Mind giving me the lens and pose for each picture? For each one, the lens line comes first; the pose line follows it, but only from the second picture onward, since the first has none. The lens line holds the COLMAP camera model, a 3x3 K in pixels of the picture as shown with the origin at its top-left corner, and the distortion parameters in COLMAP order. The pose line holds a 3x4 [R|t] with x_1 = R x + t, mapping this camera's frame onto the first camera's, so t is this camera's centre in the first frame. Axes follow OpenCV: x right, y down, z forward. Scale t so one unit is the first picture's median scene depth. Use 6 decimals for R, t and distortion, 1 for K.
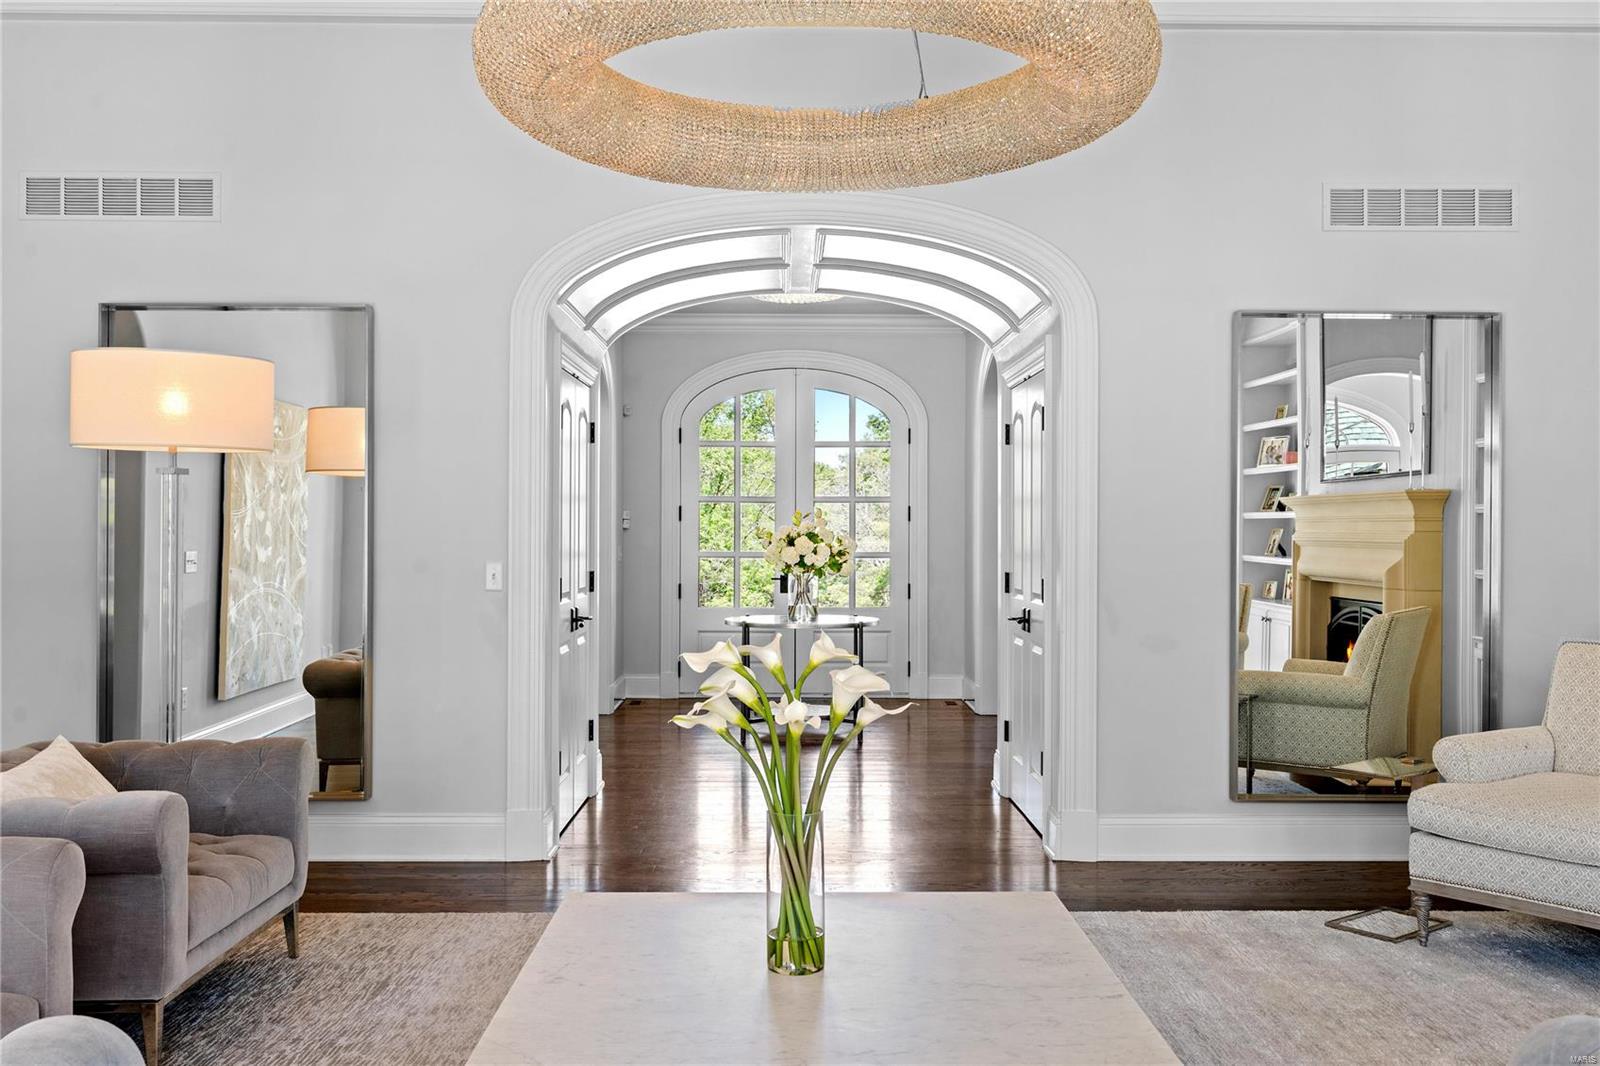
lens RADIAL K [[1453.2, 0, 802.3], [0, 1453.2, 527.5], [0, 0, 1]] dist [0.005438, 0.004872]
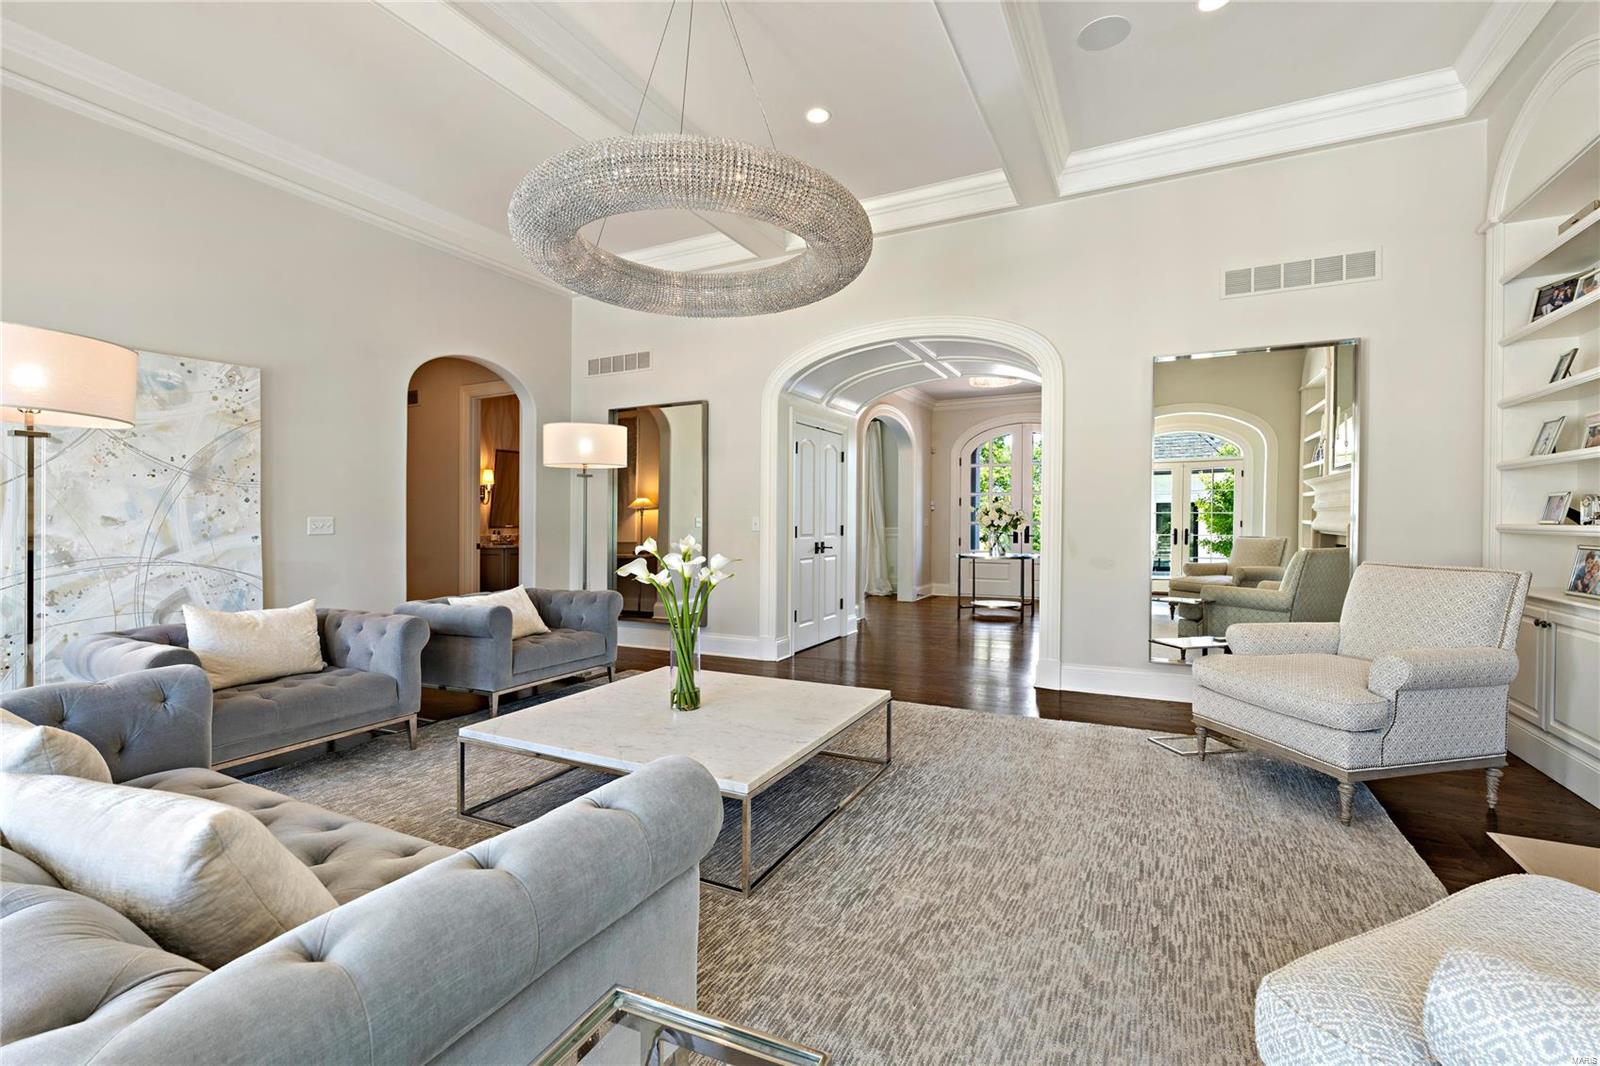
lens RADIAL K [[698.5, 0, 804.0], [0, 698.5, 526.7], [0, 0, 1]] dist [-0.002076, -0.000011]
pose [[0.885059, -0.003273, -0.465467, 0.321736], [0.007381, 0.999948, 0.007003, 0.030103], [0.465420, -0.009634, 0.885037, 0.137568]]
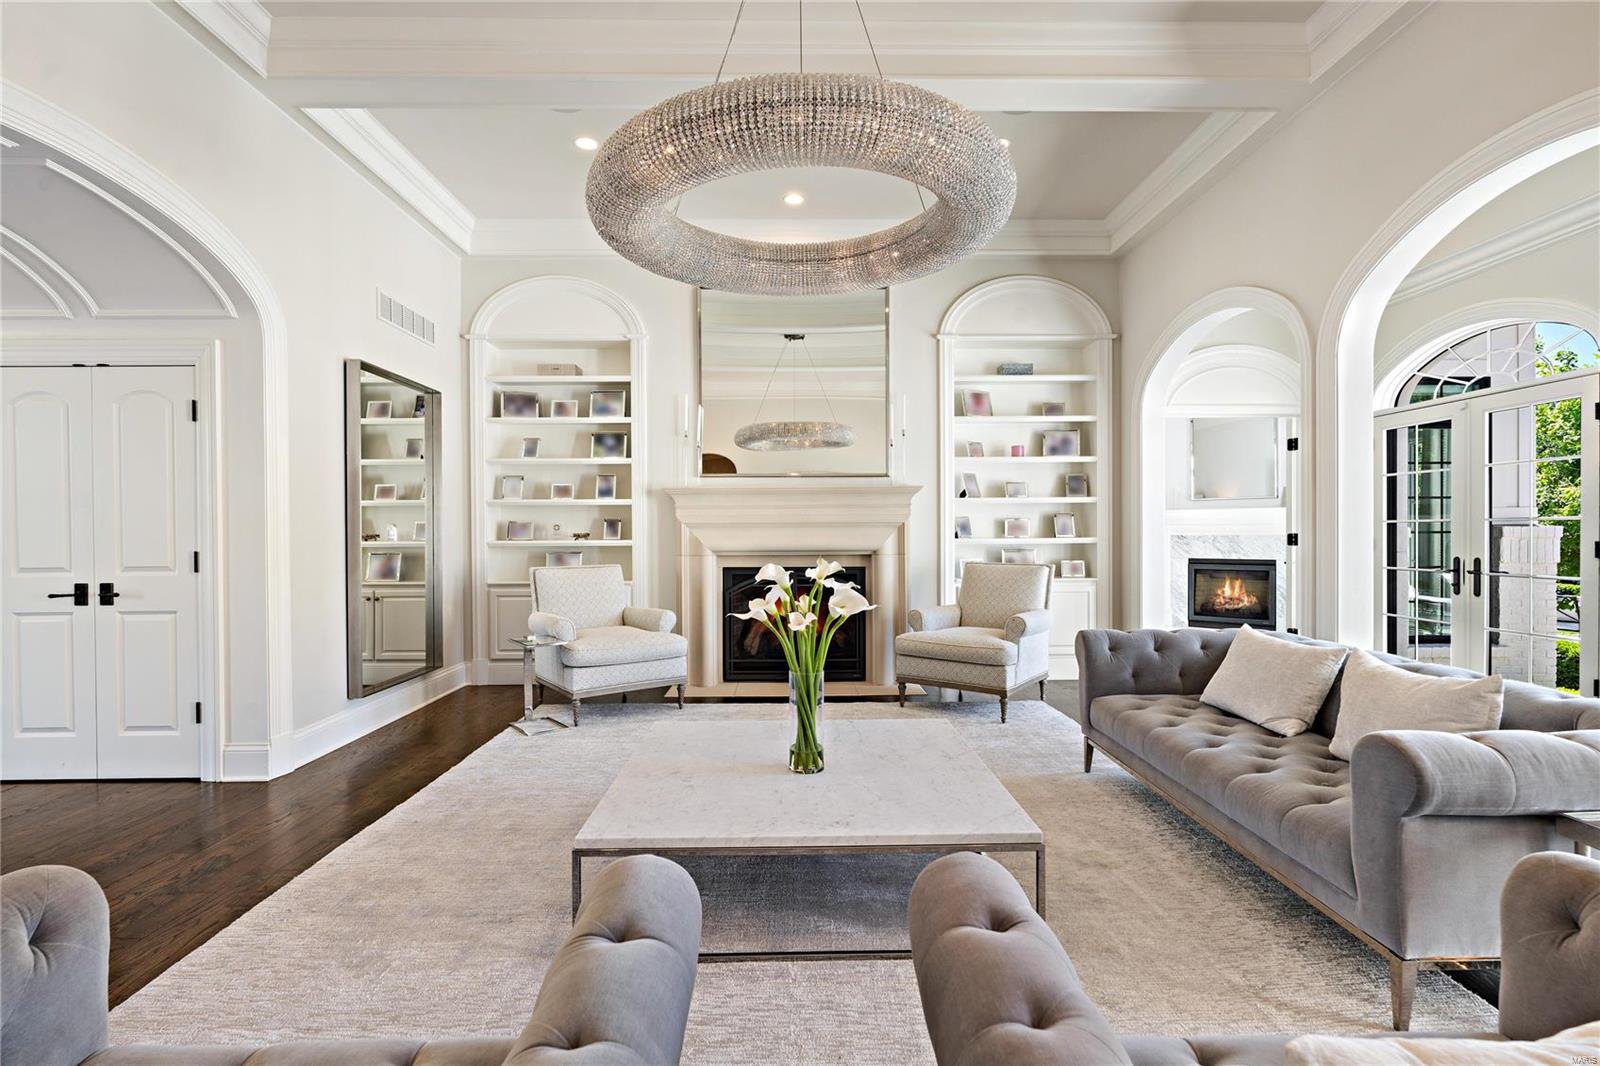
lens RADIAL K [[776.3, 0, 798.1], [0, 776.3, 535.8], [0, 0, 1]] dist [0.000967, 0.001248]
pose [[0.005296, -0.011246, 0.999923, -0.484831], [0.005084, 0.999924, 0.011219, 0.020182], [-0.999973, 0.005024, 0.005353, 0.568566]]
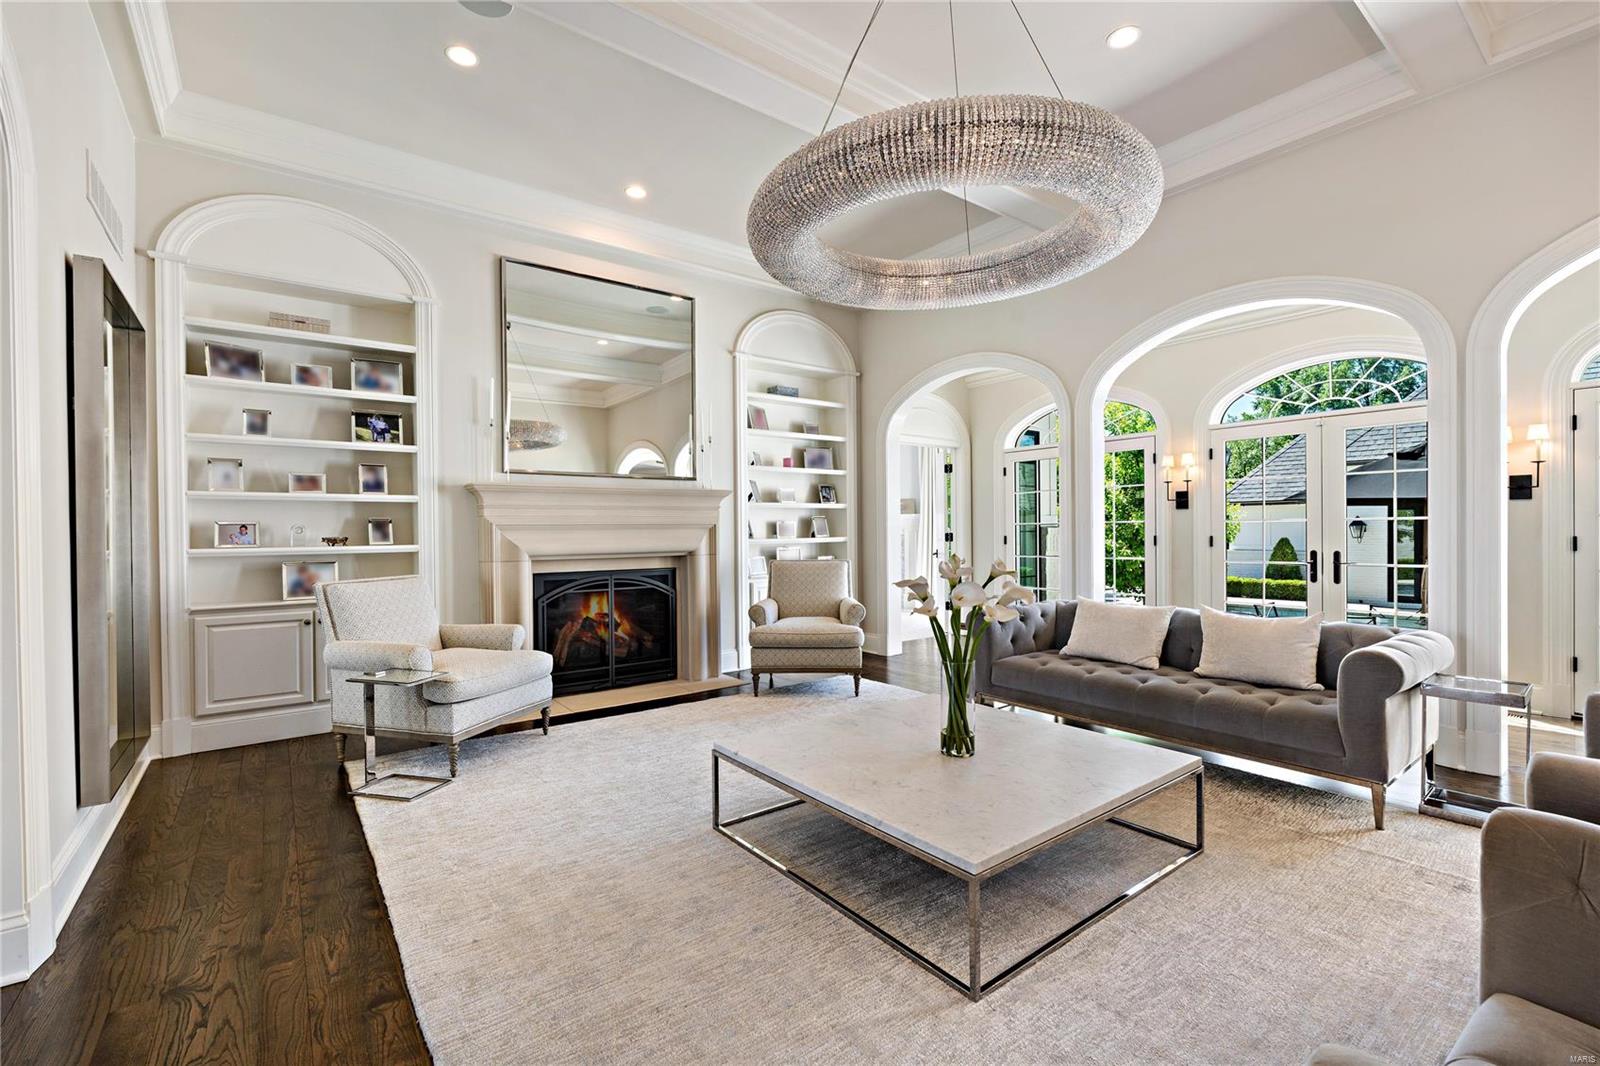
lens RADIAL K [[698.5, 0, 800.4], [0, 698.5, 534.9], [0, 0, 1]] dist [-0.002076, -0.000011]
pose [[-0.588889, -0.002500, 0.808210, -0.313810], [0.008224, 0.999925, 0.009085, 0.021917], [-0.808172, 0.011997, -0.588824, 0.922835]]
